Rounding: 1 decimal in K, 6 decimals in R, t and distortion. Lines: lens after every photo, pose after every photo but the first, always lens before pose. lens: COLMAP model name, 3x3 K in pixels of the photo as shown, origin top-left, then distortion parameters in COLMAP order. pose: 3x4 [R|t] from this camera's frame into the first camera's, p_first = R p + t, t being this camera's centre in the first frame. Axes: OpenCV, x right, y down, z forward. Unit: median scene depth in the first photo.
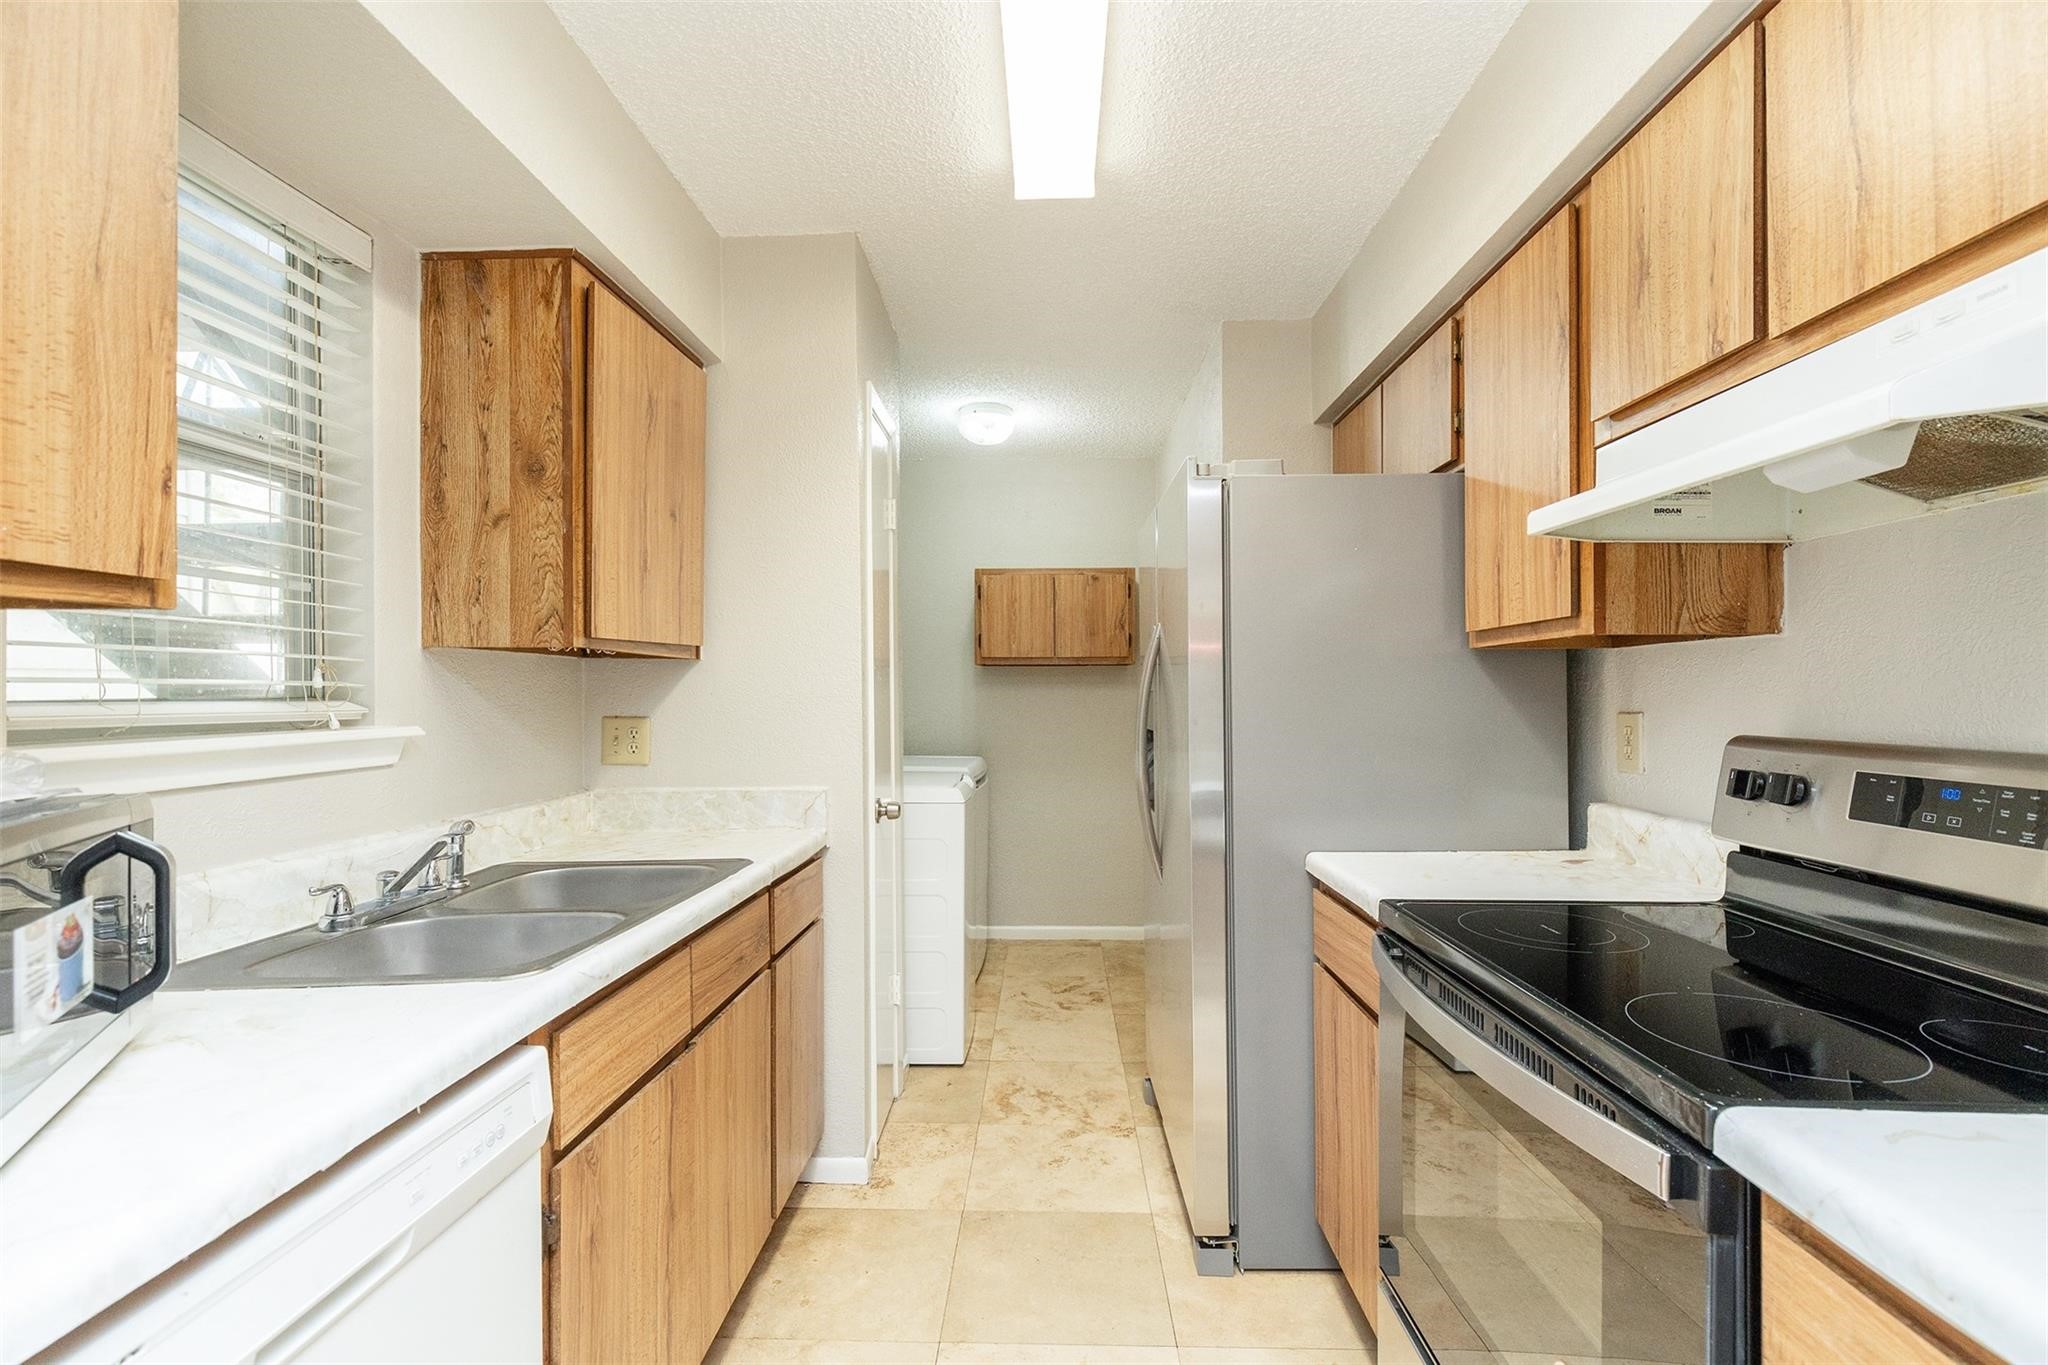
lens RADIAL K [[941.6, 0, 1048.0], [0, 941.6, 689.5], [0, 0, 1]] dist [-0.005571, -0.000354]
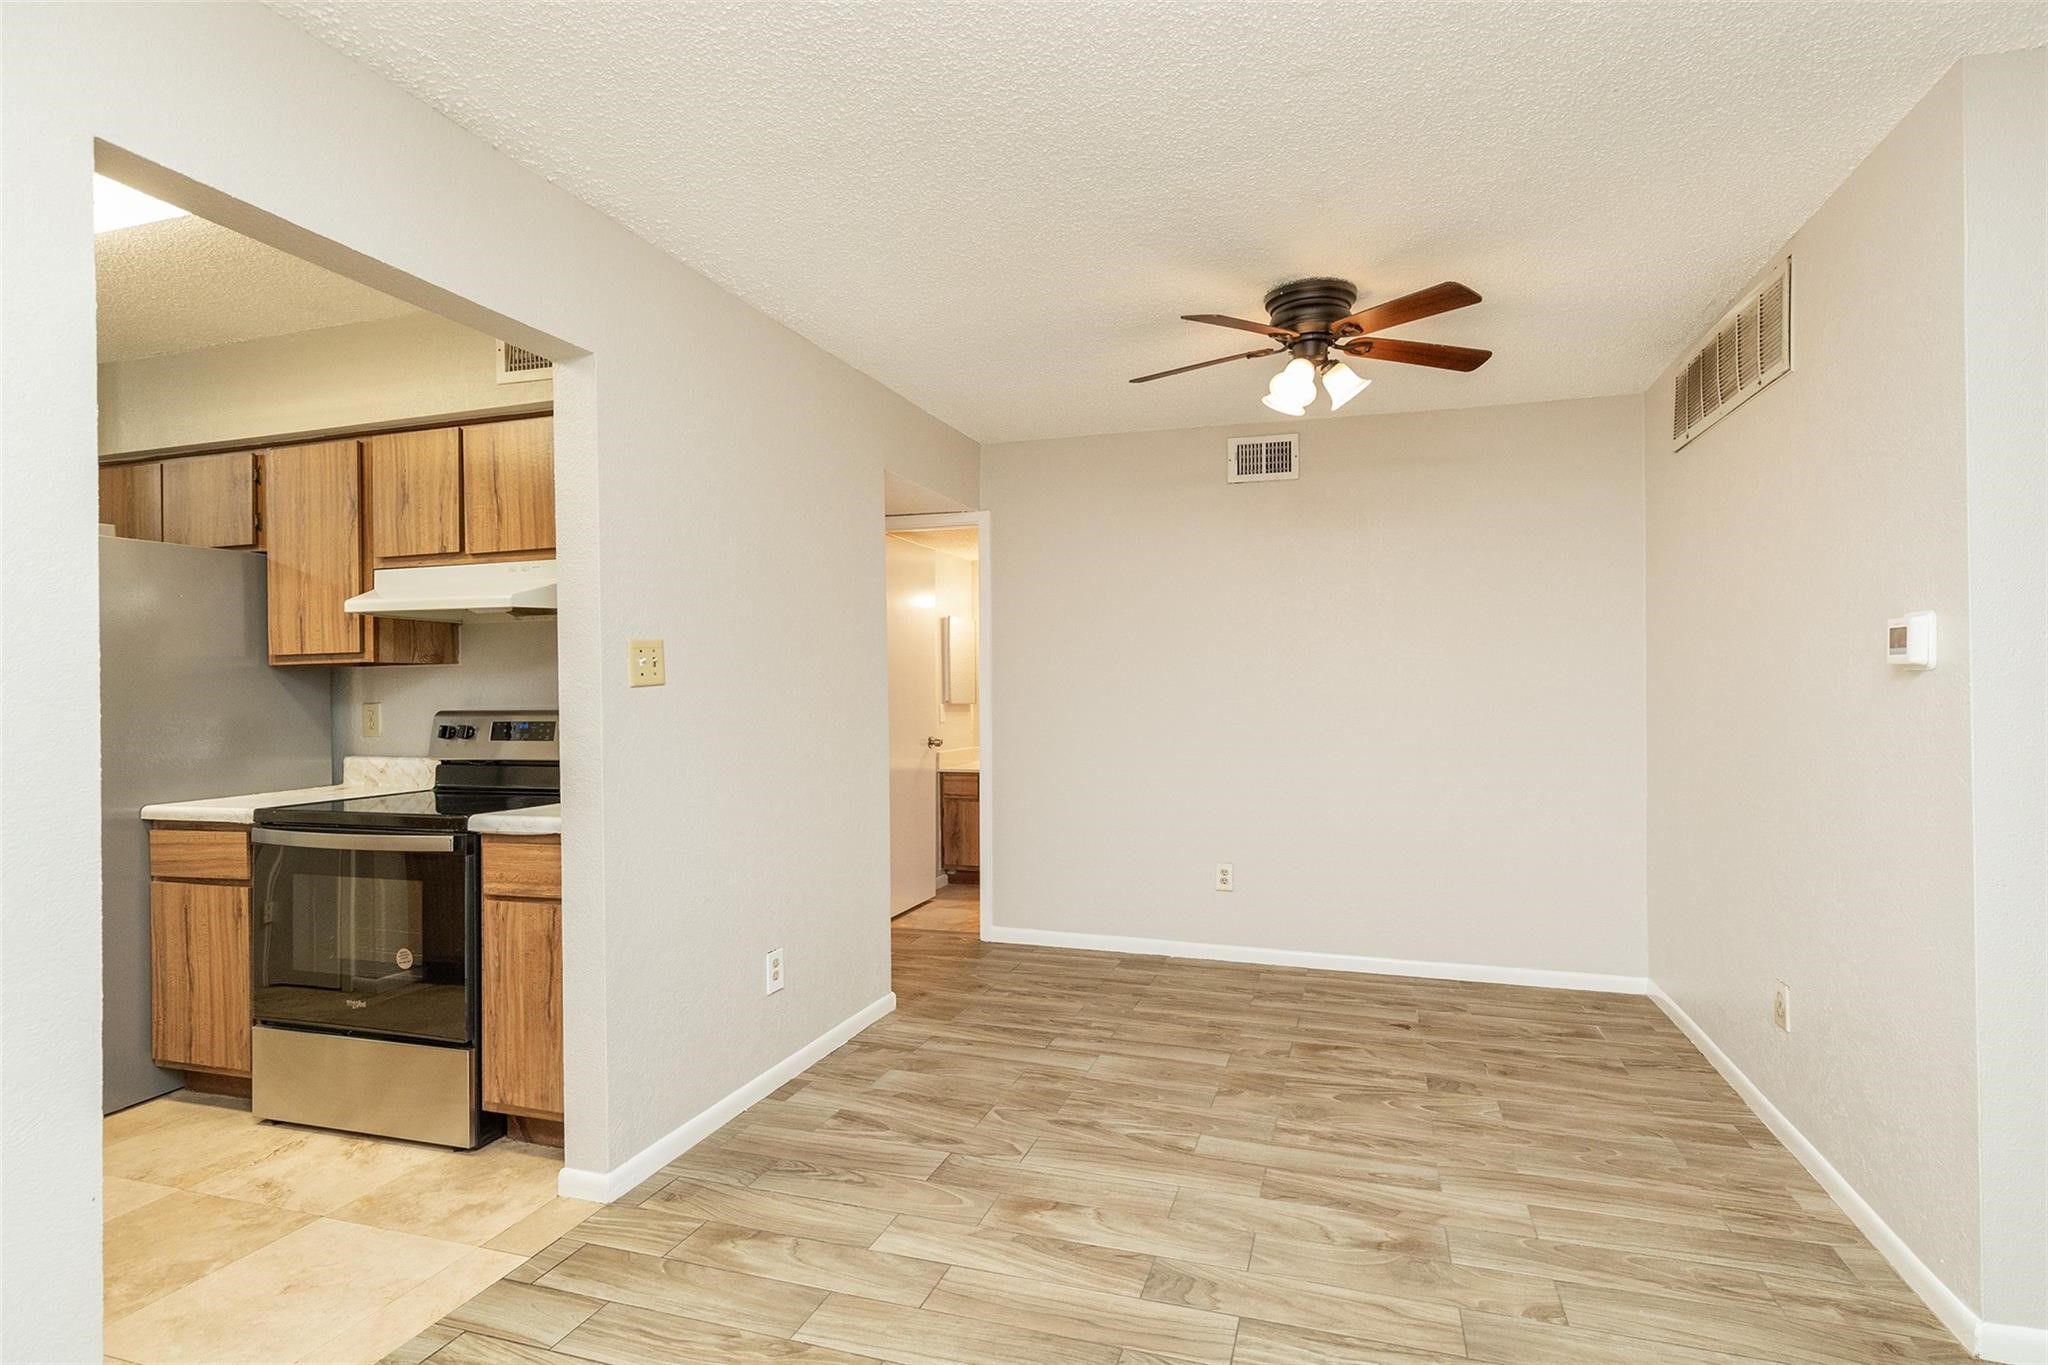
lens RADIAL K [[924.9, 0, 1073.4], [0, 924.9, 685.4], [0, 0, 1]] dist [0.002165, 0.000176]
pose [[0.257404, -0.000529, 0.966304, -0.921981], [0.006849, 0.999976, -0.001277, 0.002929], [-0.966280, 0.006947, 0.257401, -0.928079]]
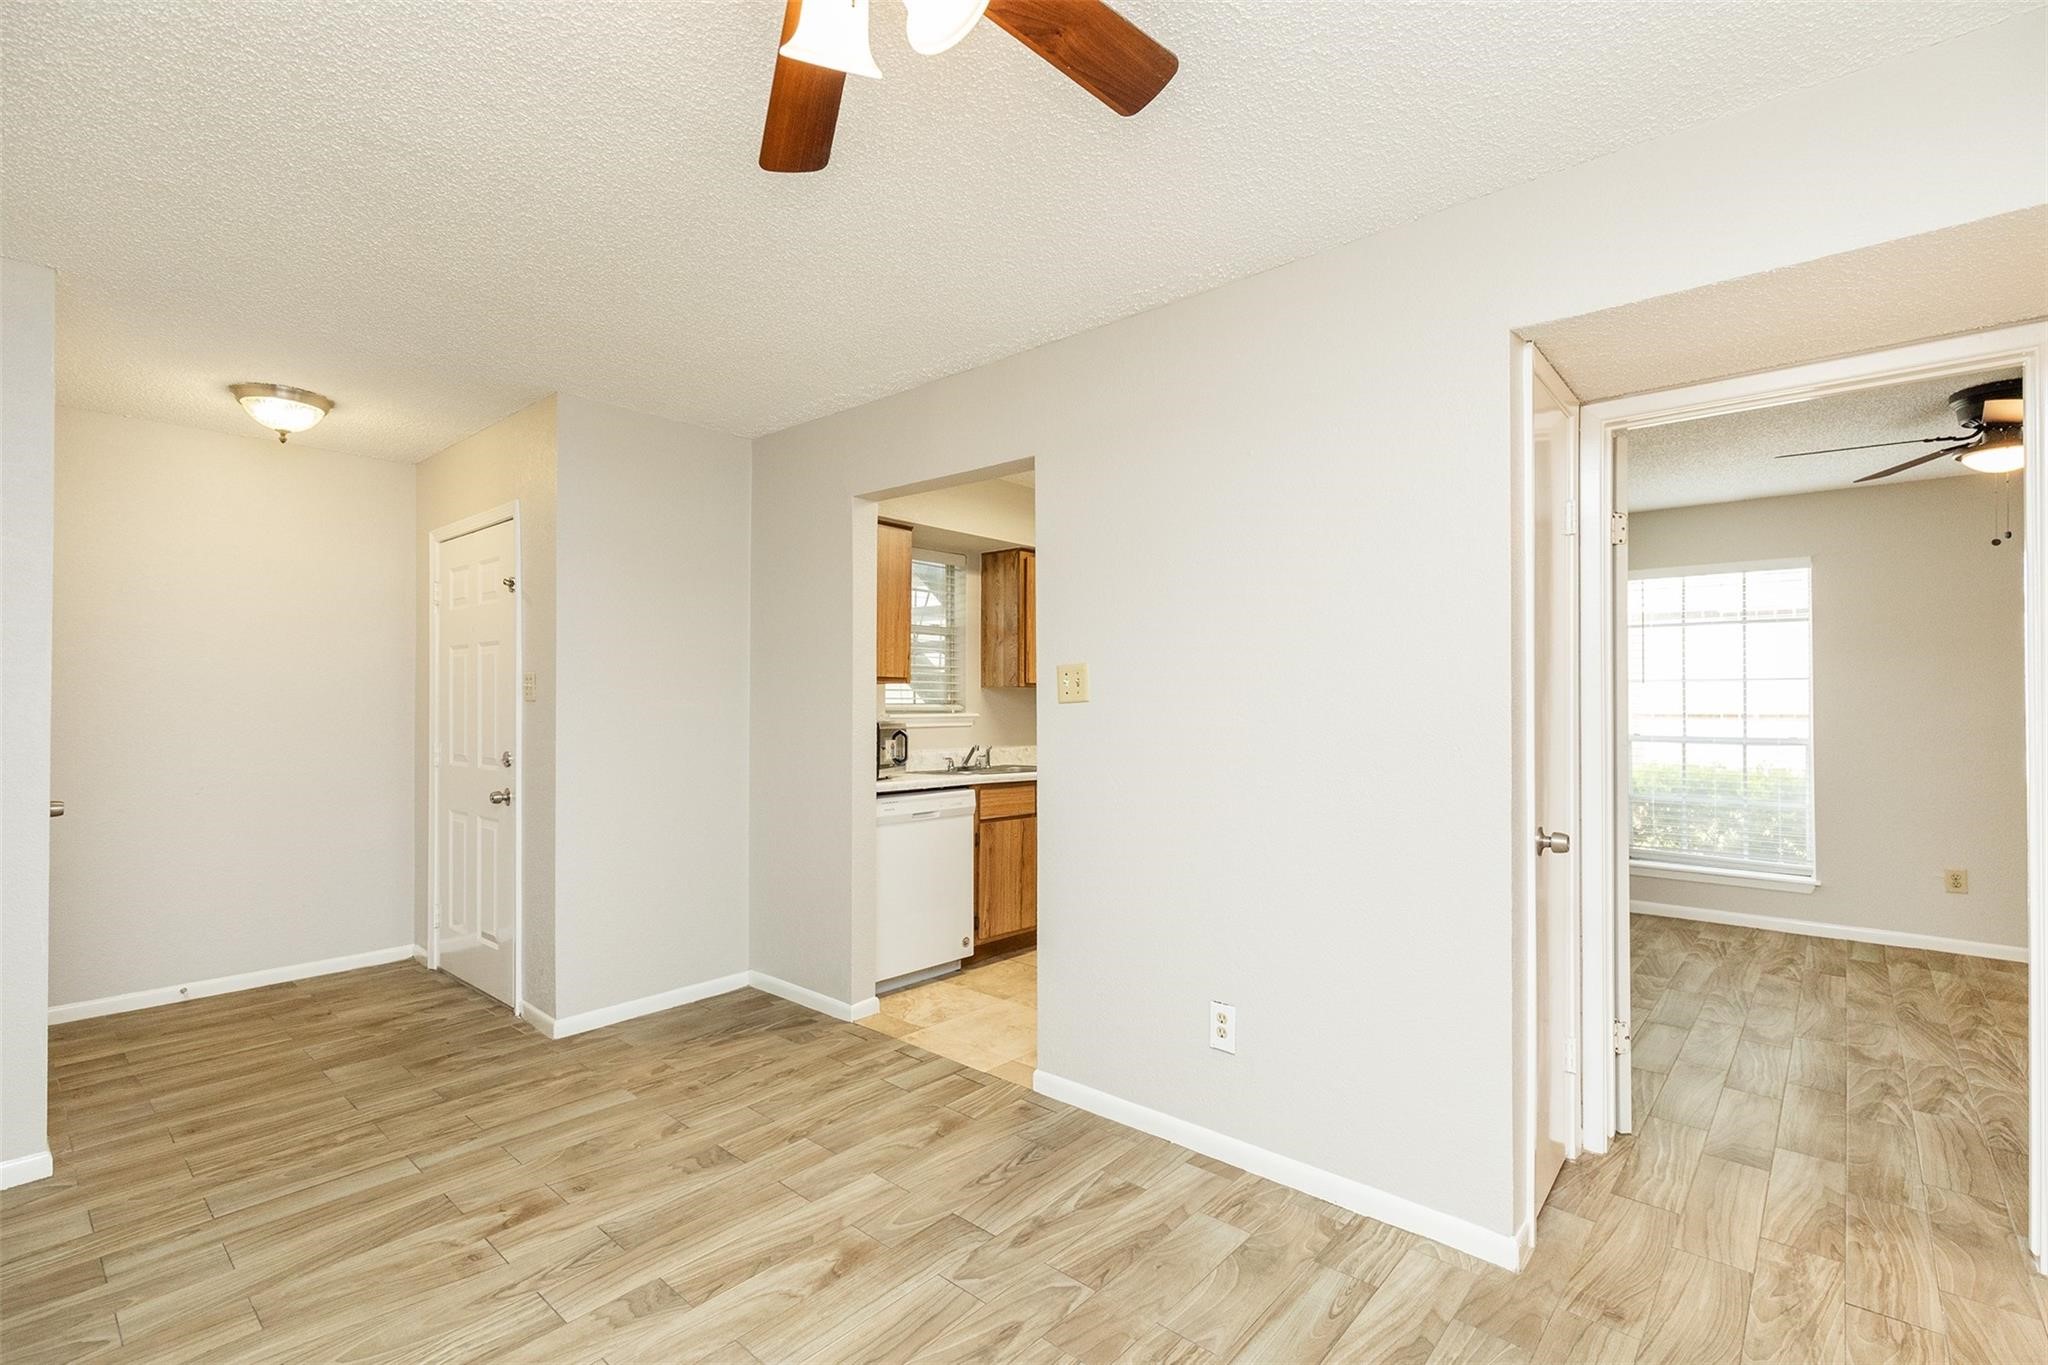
lens RADIAL K [[978.7, 0, 1024.0], [0, 978.7, 682.5], [0, 0, 1]] dist [-0.000311, -0.000112]
pose [[0.768024, -0.005001, -0.640402, 1.594122], [-0.005566, 0.999880, -0.014482, -0.016008], [0.640397, 0.014687, 0.767904, -1.443965]]
